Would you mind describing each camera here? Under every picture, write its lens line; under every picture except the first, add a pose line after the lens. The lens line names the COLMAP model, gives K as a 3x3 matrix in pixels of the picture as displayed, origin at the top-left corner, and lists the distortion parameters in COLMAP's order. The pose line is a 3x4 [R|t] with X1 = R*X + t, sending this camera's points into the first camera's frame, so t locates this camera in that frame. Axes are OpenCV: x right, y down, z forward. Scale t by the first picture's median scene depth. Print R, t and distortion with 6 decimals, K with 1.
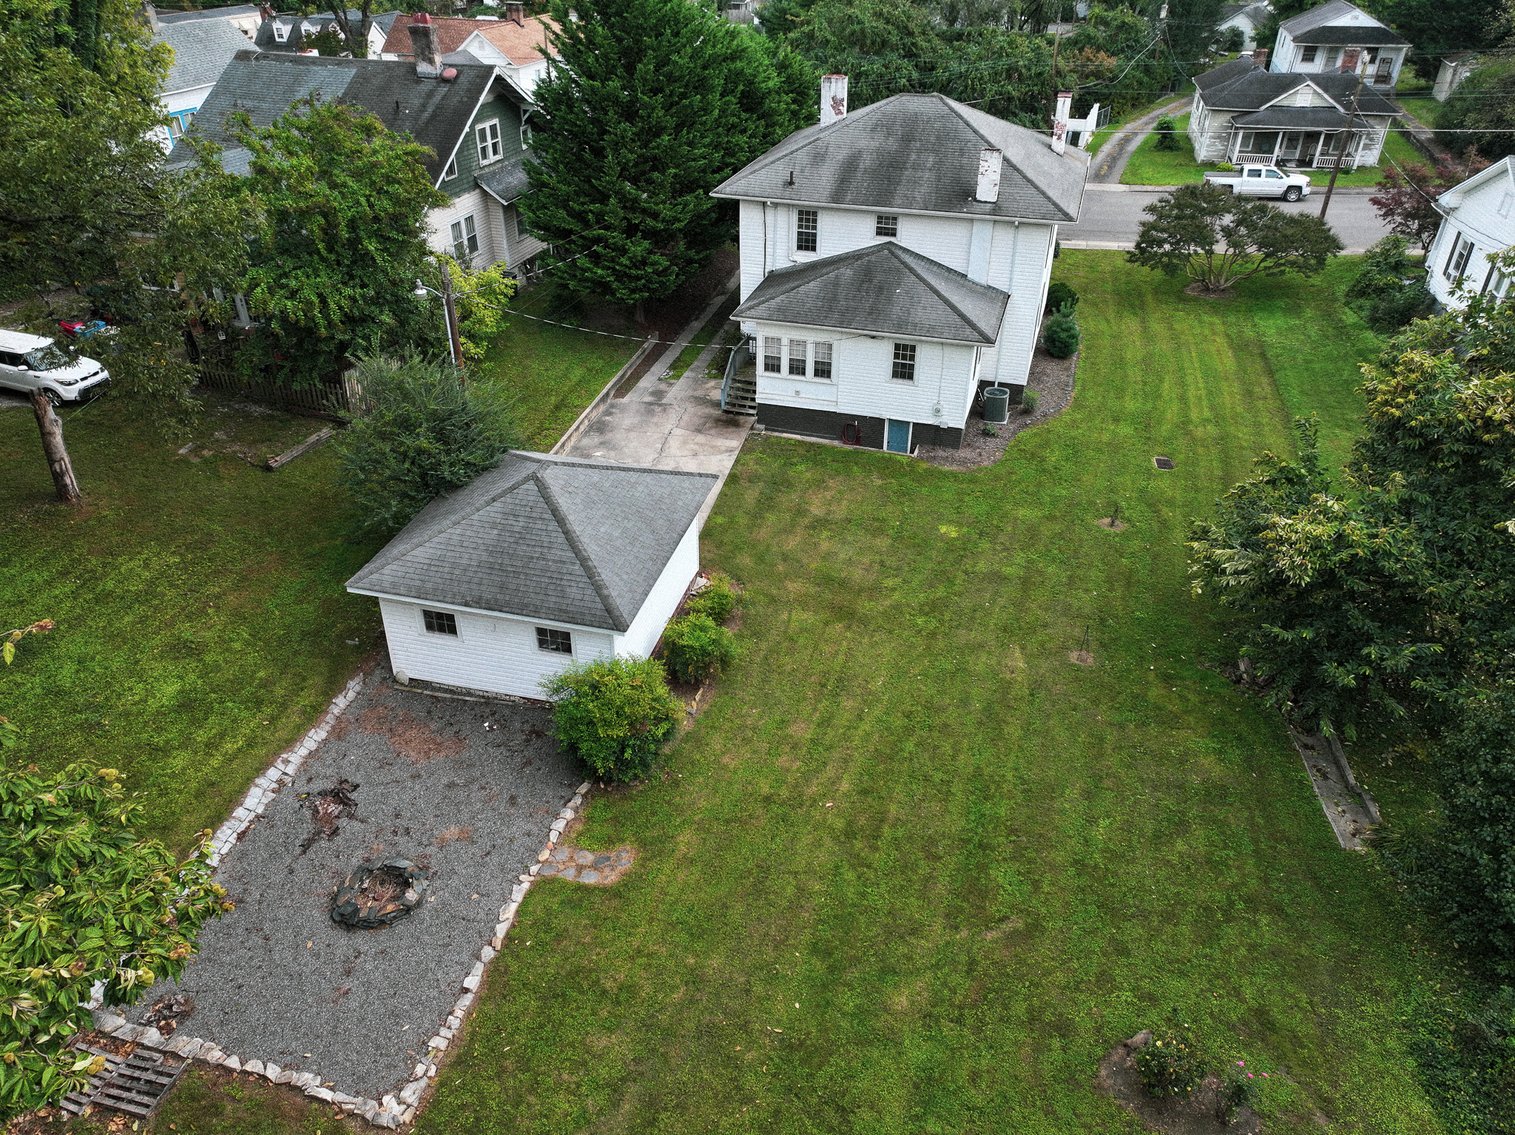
lens RADIAL K [[1059.0, 0, 756.3], [0, 1059.0, 564.5], [0, 0, 1]] dist [0.000692, 0.015094]
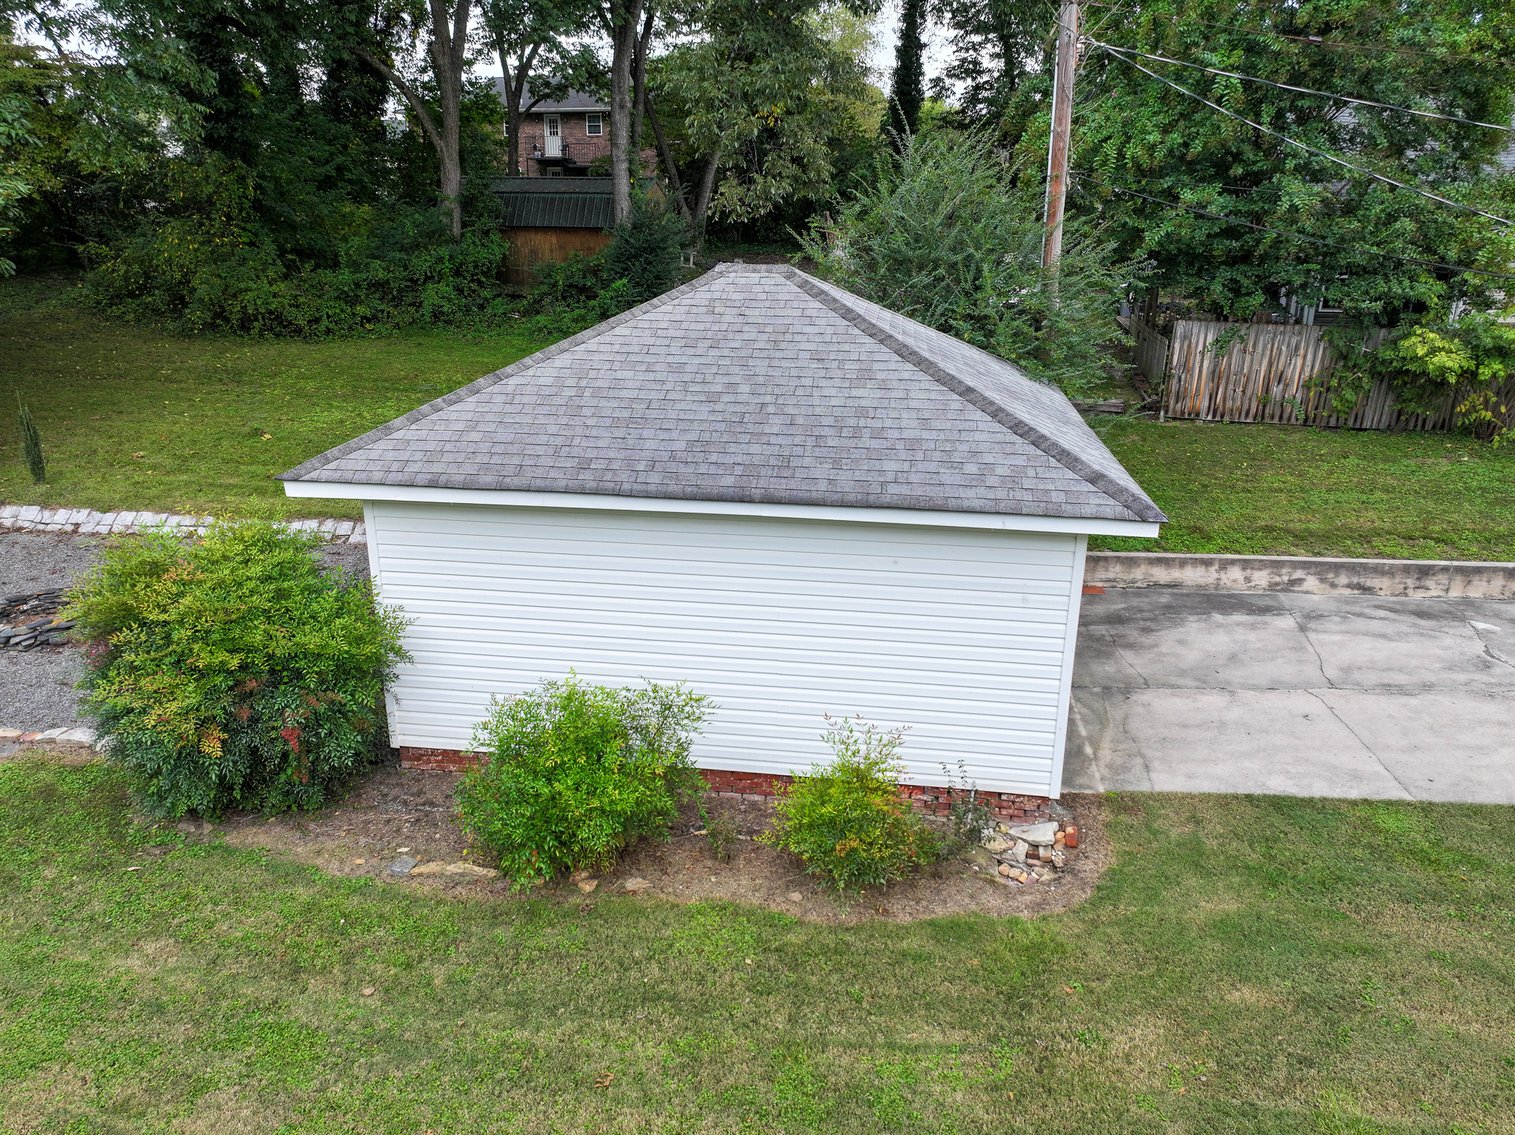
lens RADIAL K [[1059.0, 0, 755.7], [0, 1059.0, 569.3], [0, 0, 1]] dist [0.000692, 0.015094]
pose [[0.113219, 0.316359, -0.941859, 0.170839], [-0.541356, 0.814528, 0.208514, -0.055218], [0.833136, 0.486274, 0.263483, 0.632625]]
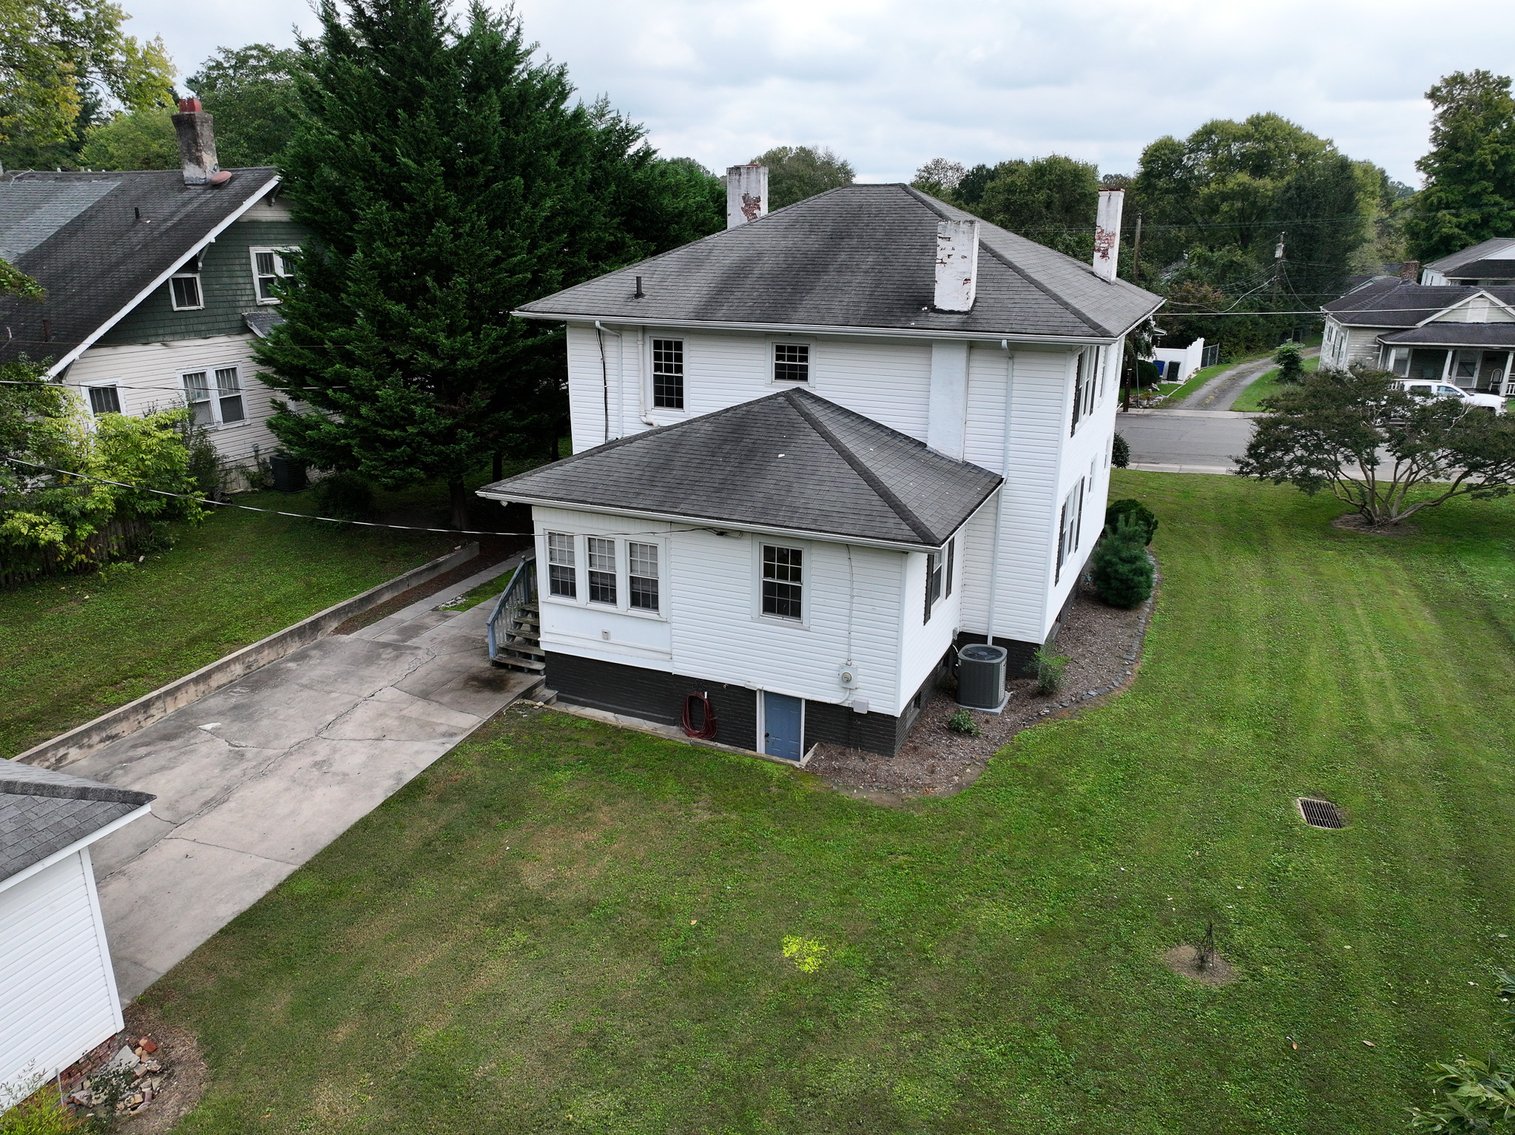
lens RADIAL K [[1059.0, 0, 759.2], [0, 1059.0, 566.6], [0, 0, 1]] dist [0.000692, 0.015094]
pose [[0.992460, 0.038335, -0.116418, 0.177030], [-0.066909, 0.965270, -0.252541, -0.062124], [0.102694, 0.258427, 0.960557, 0.464720]]
